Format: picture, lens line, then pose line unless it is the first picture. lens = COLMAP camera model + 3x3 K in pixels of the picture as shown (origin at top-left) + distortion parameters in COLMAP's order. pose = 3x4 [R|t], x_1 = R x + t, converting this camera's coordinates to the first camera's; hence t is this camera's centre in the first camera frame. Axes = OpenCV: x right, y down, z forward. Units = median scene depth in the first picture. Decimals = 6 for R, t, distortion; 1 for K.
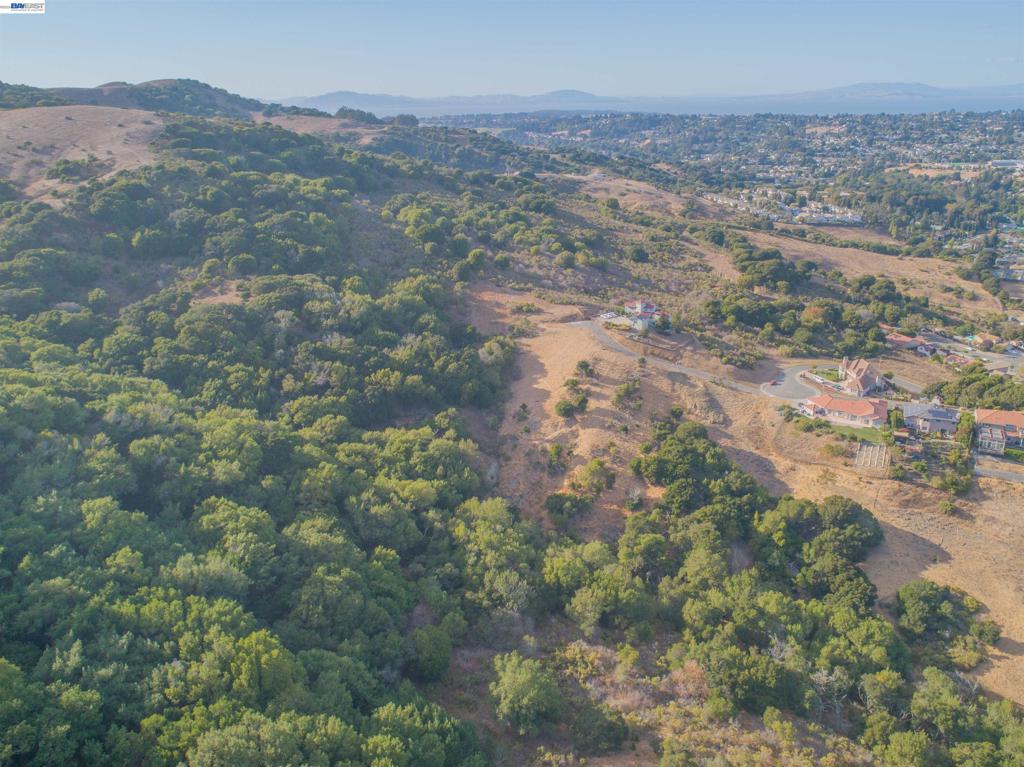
lens RADIAL K [[778.2, 0, 512.0], [0, 778.2, 383.5], [0, 0, 1]] dist [-0.017828, 0.010691]
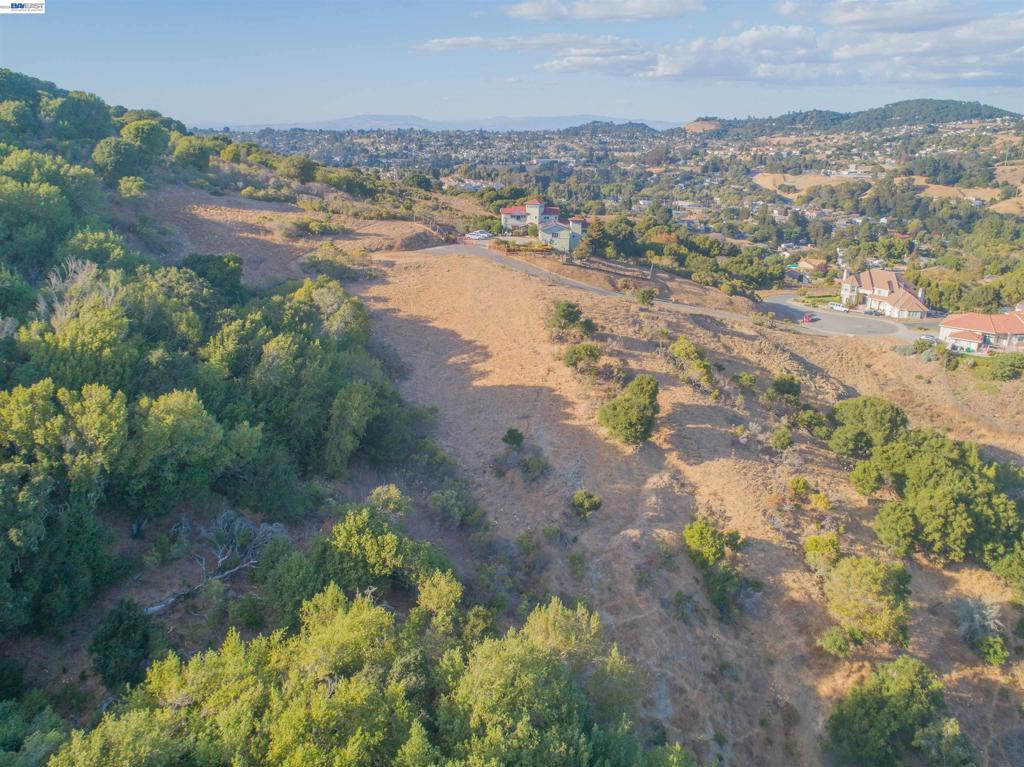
lens RADIAL K [[778.2, 0, 512.0], [0, 778.2, 383.5], [0, 0, 1]] dist [-0.017828, 0.010691]
pose [[0.836445, -0.151797, 0.526609, -0.179013], [0.170010, 0.985343, 0.013991, 0.001615], [-0.521014, 0.077826, 0.849993, 0.796781]]
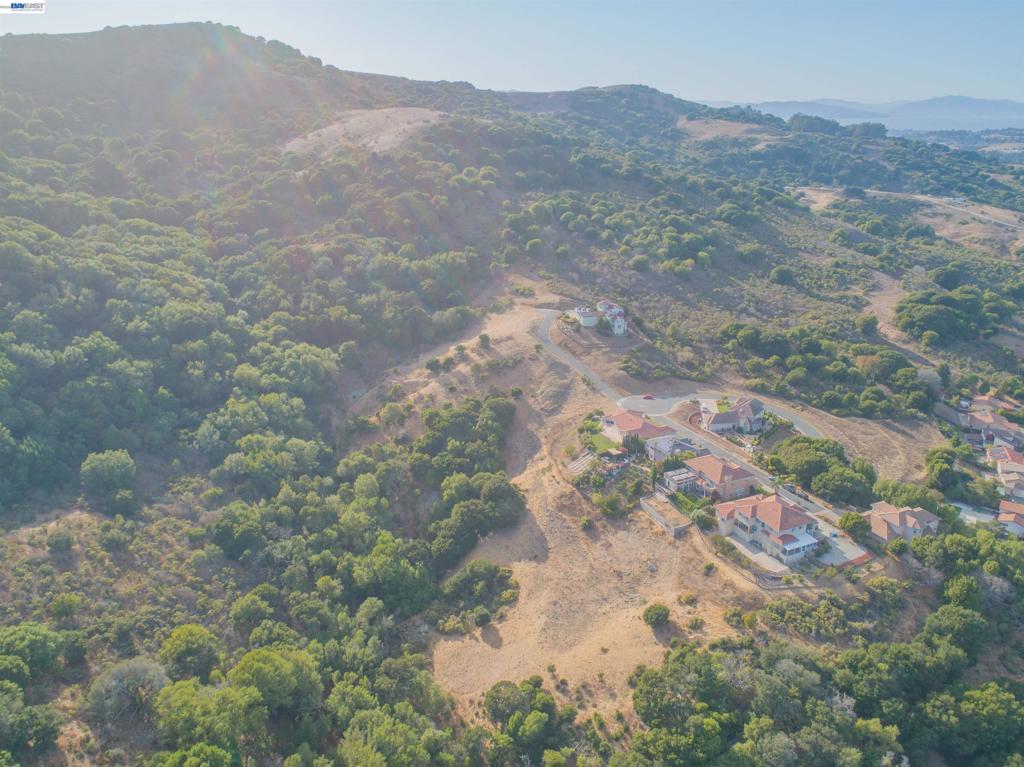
lens RADIAL K [[778.2, 0, 512.0], [0, 778.2, 383.5], [0, 0, 1]] dist [-0.017828, 0.010691]
pose [[0.758630, 0.226332, -0.610946, 1.005068], [-0.230163, 0.970359, 0.073680, -0.062730], [0.609513, 0.084722, 0.788236, 0.125772]]
